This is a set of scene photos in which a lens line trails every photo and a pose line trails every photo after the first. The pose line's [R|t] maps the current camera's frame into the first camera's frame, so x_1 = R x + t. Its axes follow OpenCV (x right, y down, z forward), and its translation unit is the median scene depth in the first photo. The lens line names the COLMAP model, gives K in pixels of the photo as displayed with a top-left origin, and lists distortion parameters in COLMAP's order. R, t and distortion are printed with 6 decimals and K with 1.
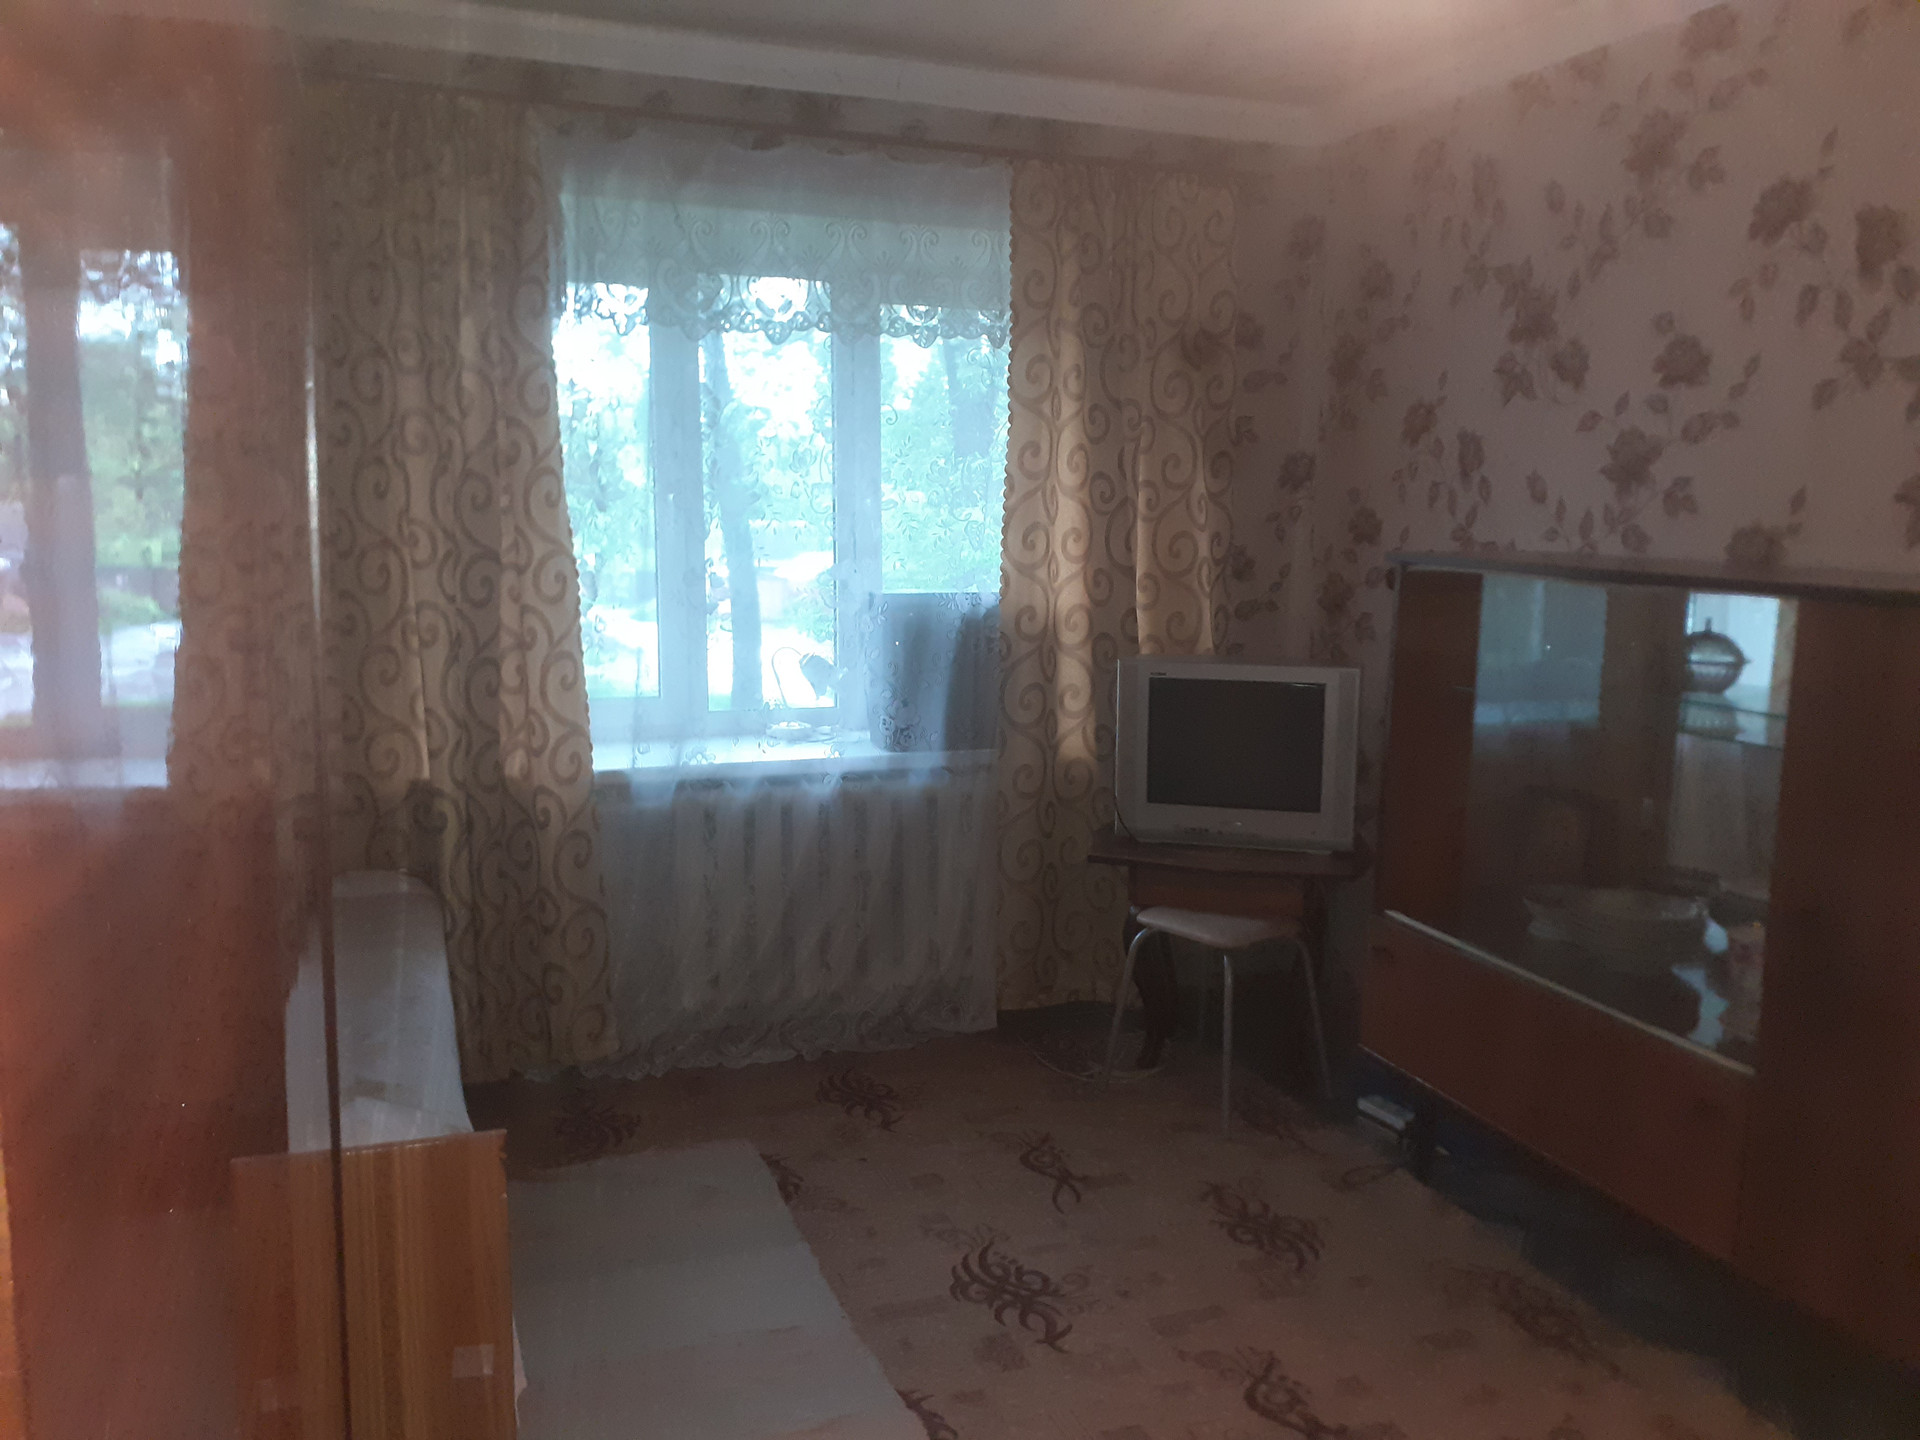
lens RADIAL K [[1550.1, 0, 963.4], [0, 1550.1, 707.7], [0, 0, 1]] dist [0.078766, -0.102343]
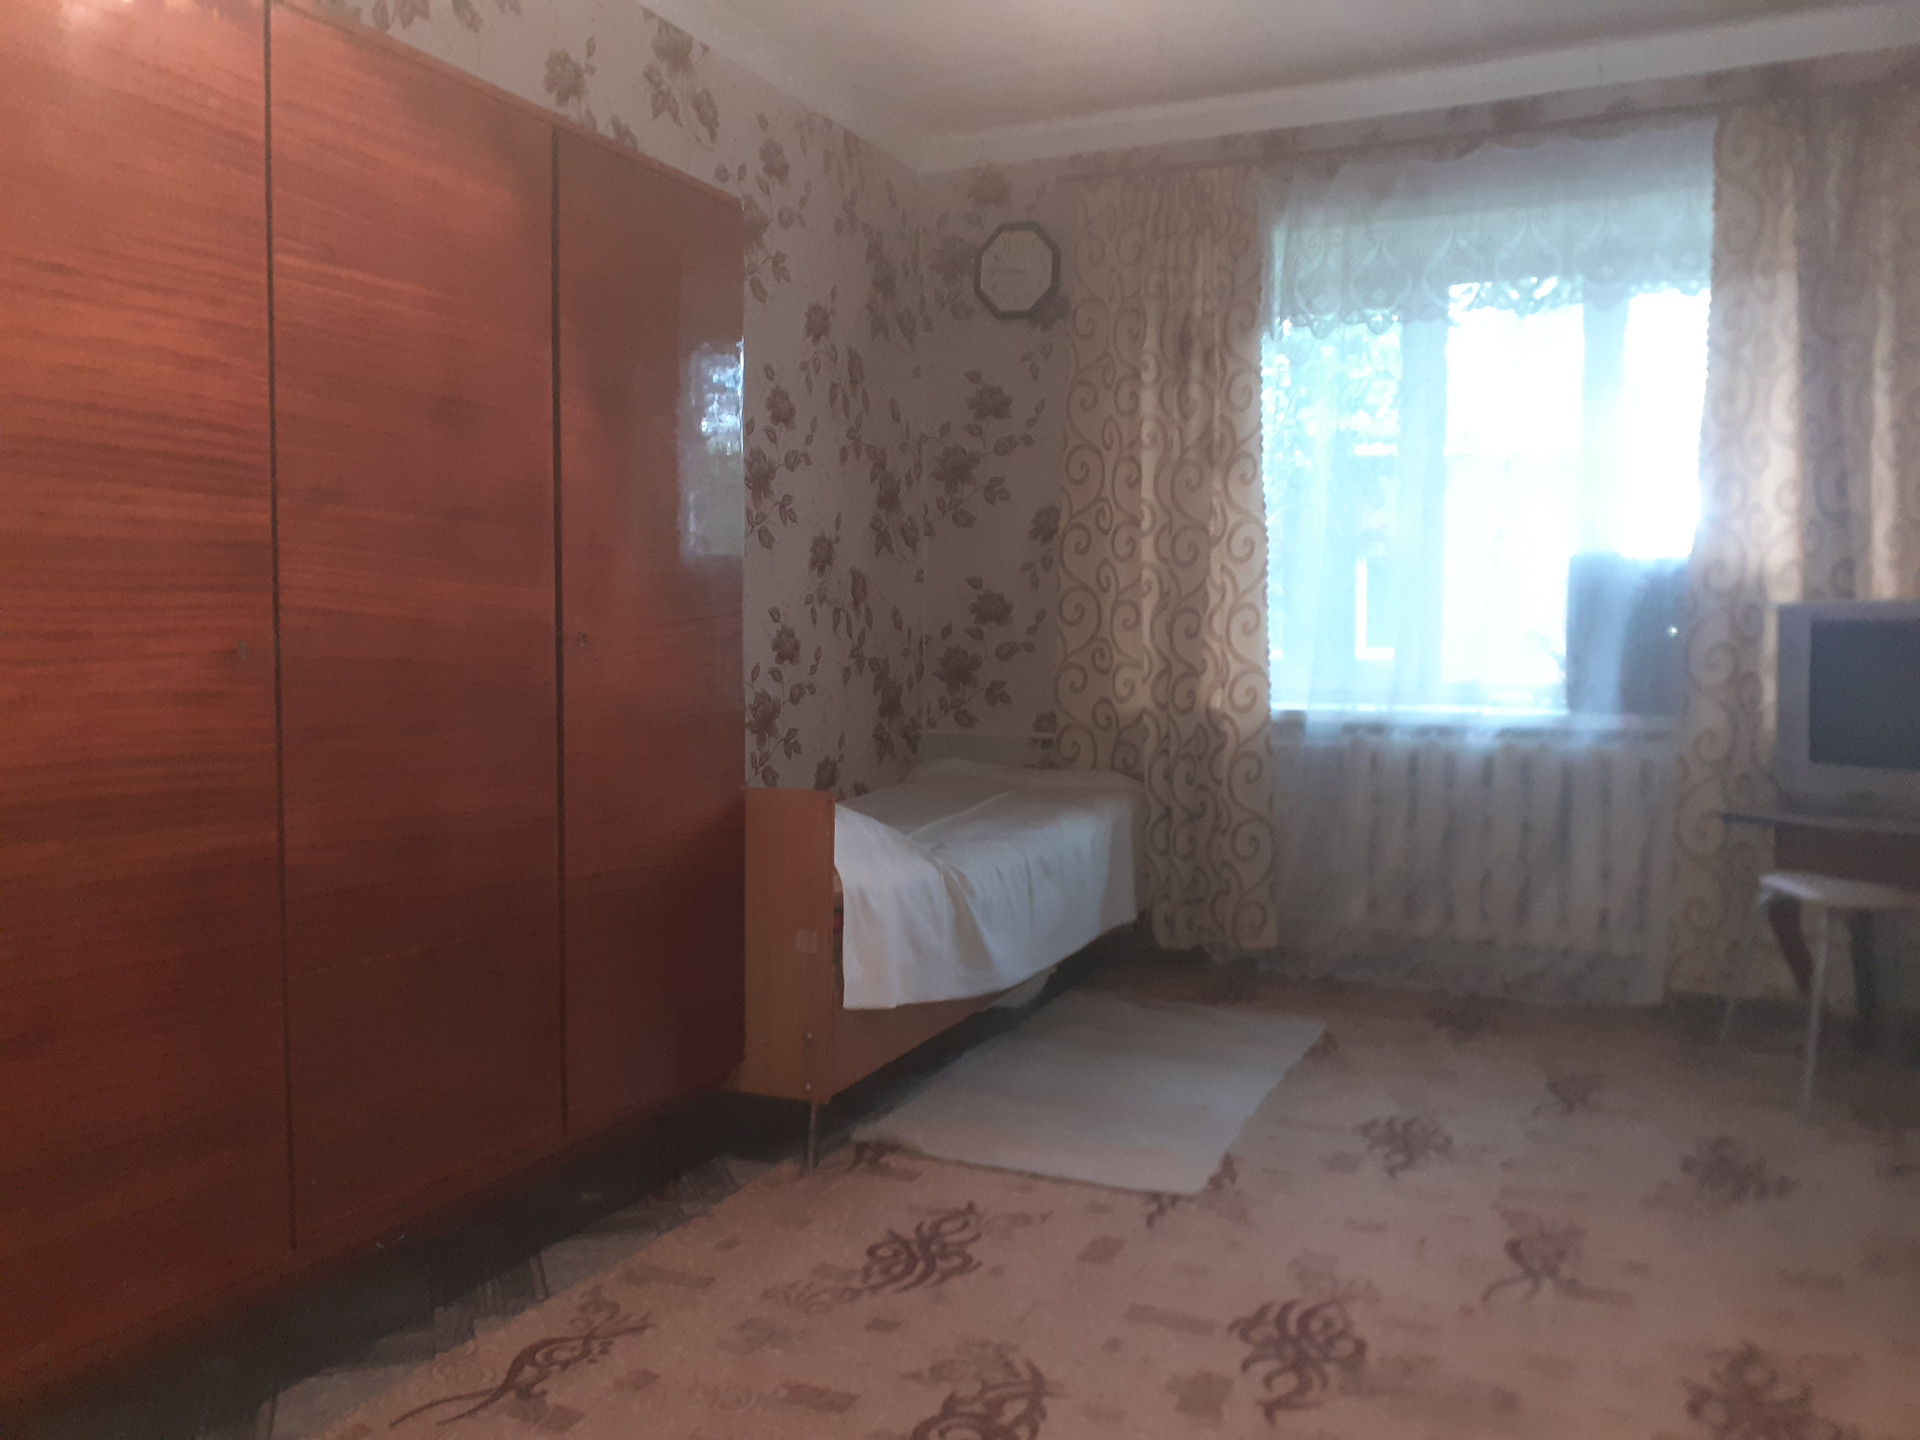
lens RADIAL K [[1550.1, 0, 961.8], [0, 1550.1, 727.0], [0, 0, 1]] dist [0.078766, -0.102343]
pose [[0.685352, 0.027585, -0.727690, 0.468386], [-0.100210, 0.993348, -0.056724, 0.149091], [0.721285, 0.111798, 0.683557, 0.023233]]
